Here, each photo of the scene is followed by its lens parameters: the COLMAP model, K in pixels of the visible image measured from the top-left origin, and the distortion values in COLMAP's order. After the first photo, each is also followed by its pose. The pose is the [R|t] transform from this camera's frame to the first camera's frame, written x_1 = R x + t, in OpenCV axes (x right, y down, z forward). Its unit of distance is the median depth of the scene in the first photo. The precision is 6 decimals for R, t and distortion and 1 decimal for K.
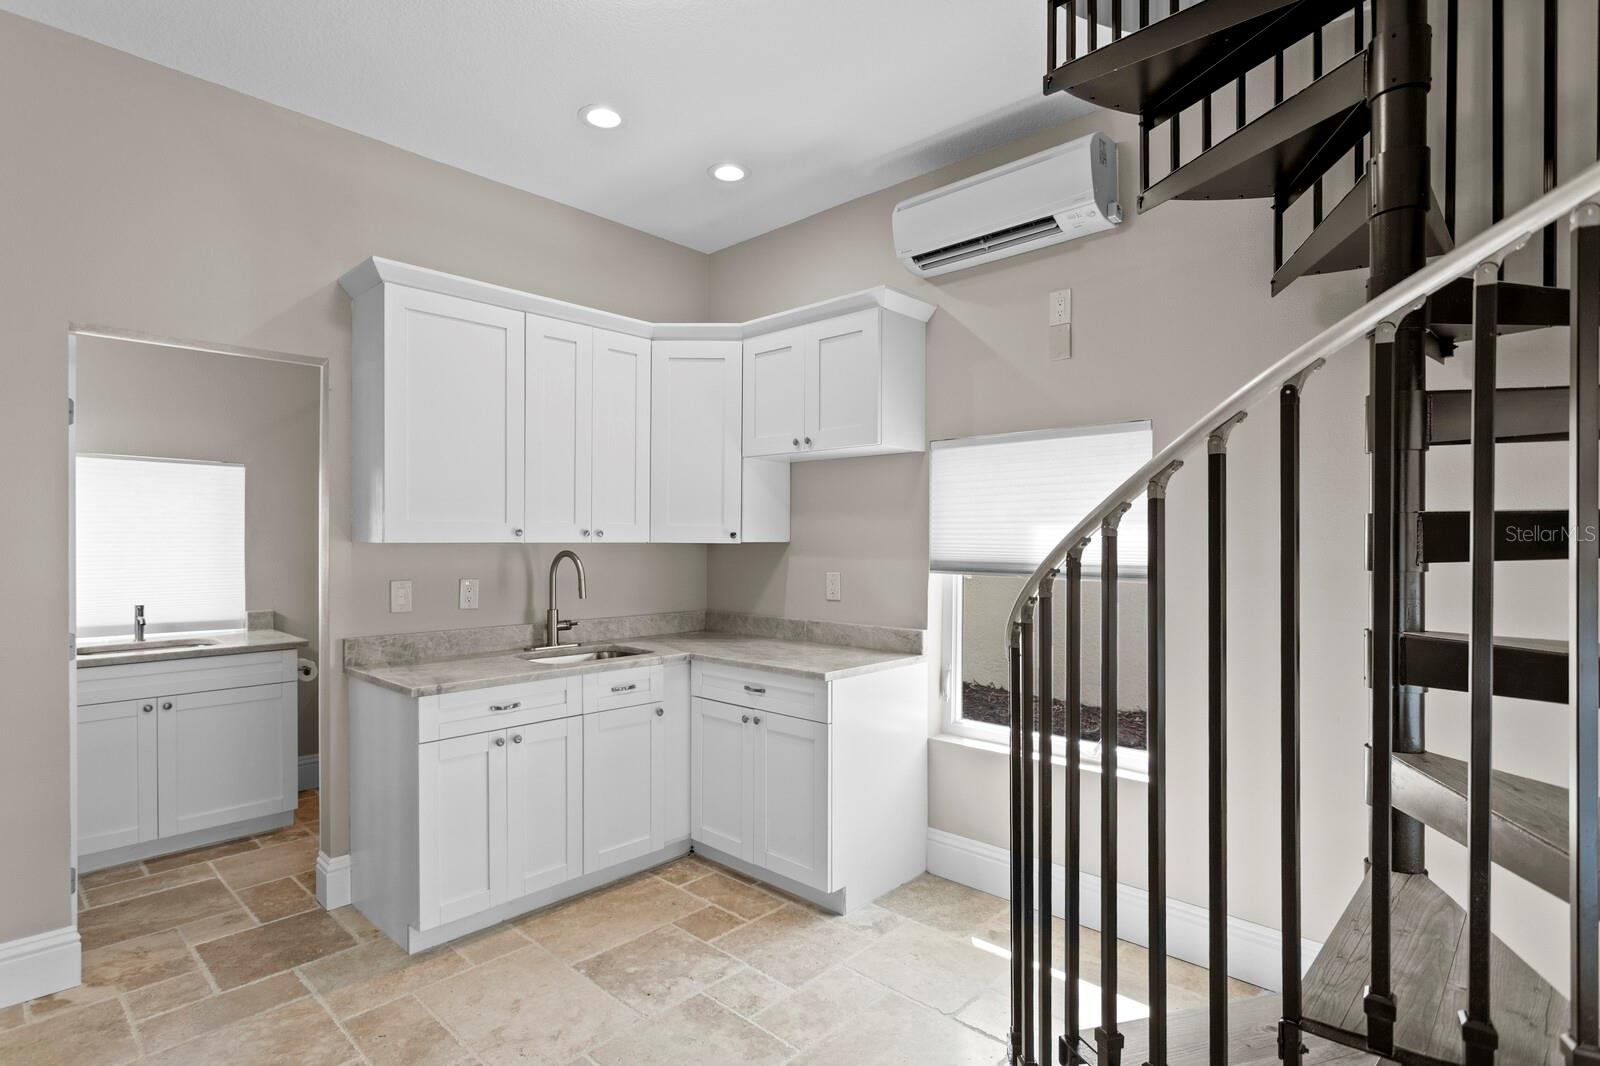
lens RADIAL K [[821.7, 0, 806.2], [0, 821.7, 535.1], [0, 0, 1]] dist [-0.001748, 0.002892]
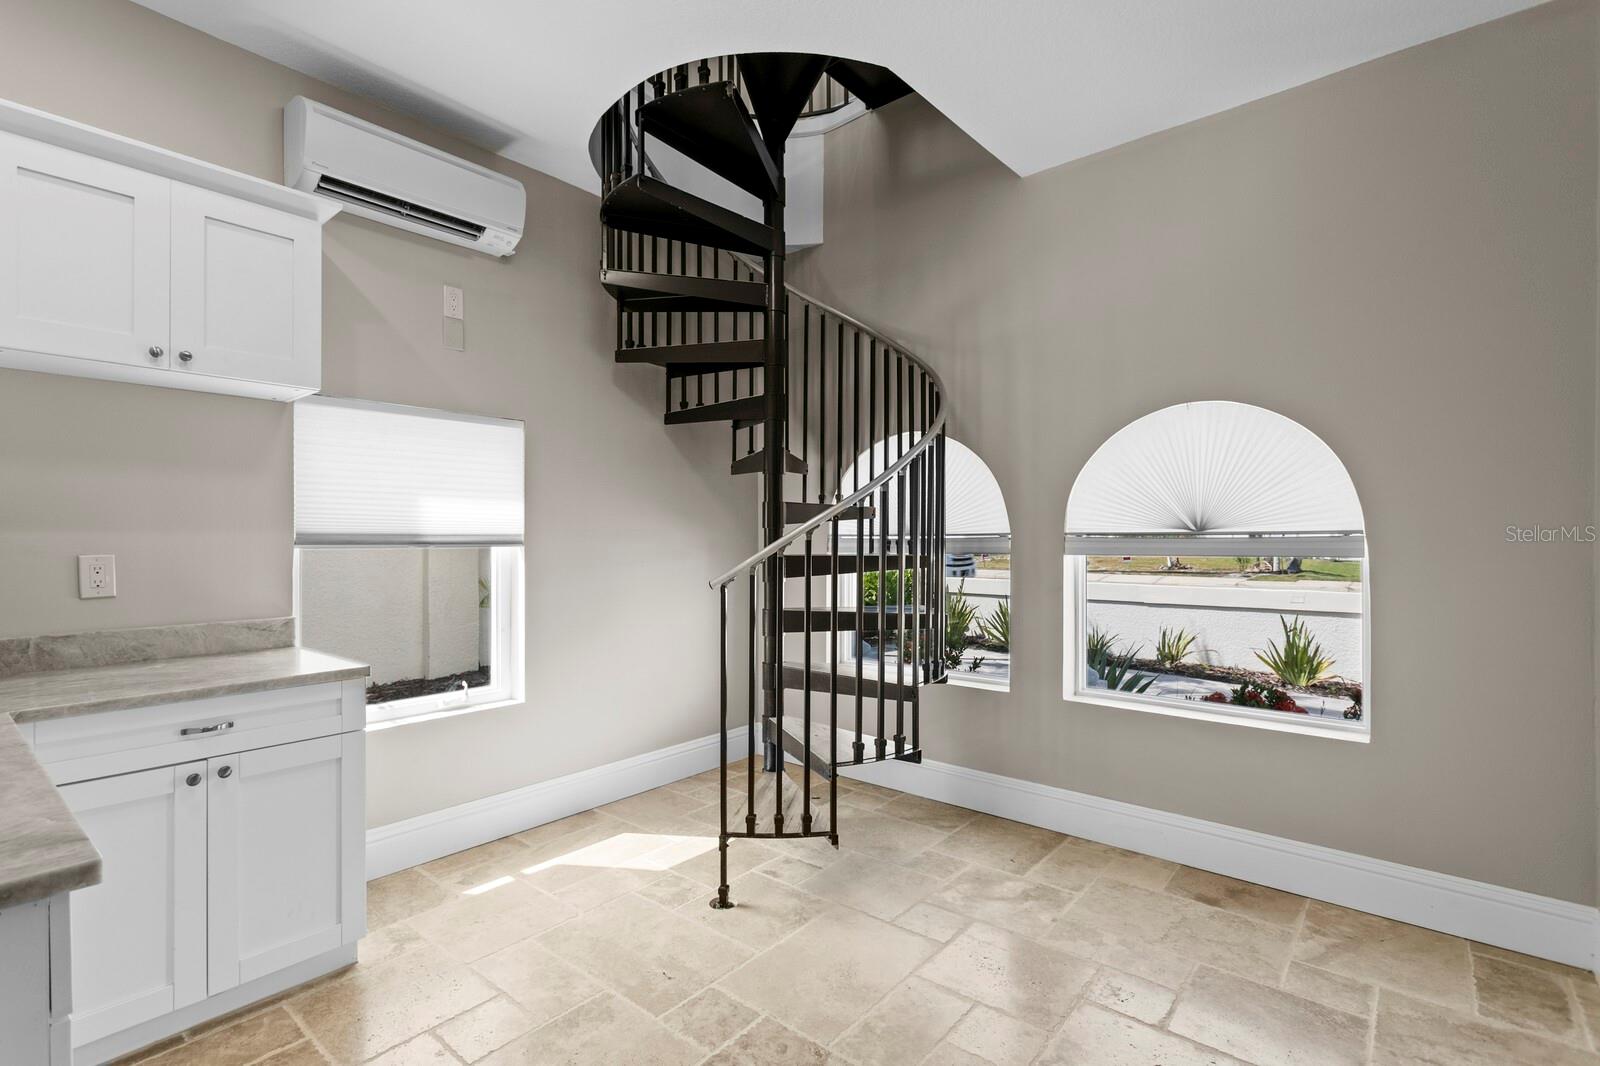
lens RADIAL K [[758.8, 0, 765.8], [0, 758.8, 528.7], [0, 0, 1]] dist [0.006125, 0.002467]
pose [[-0.036746, 0.006938, 0.999301, -0.775081], [-0.000780, 0.999975, -0.006971, 0.037575], [-0.999324, -0.001036, -0.036739, 0.655981]]
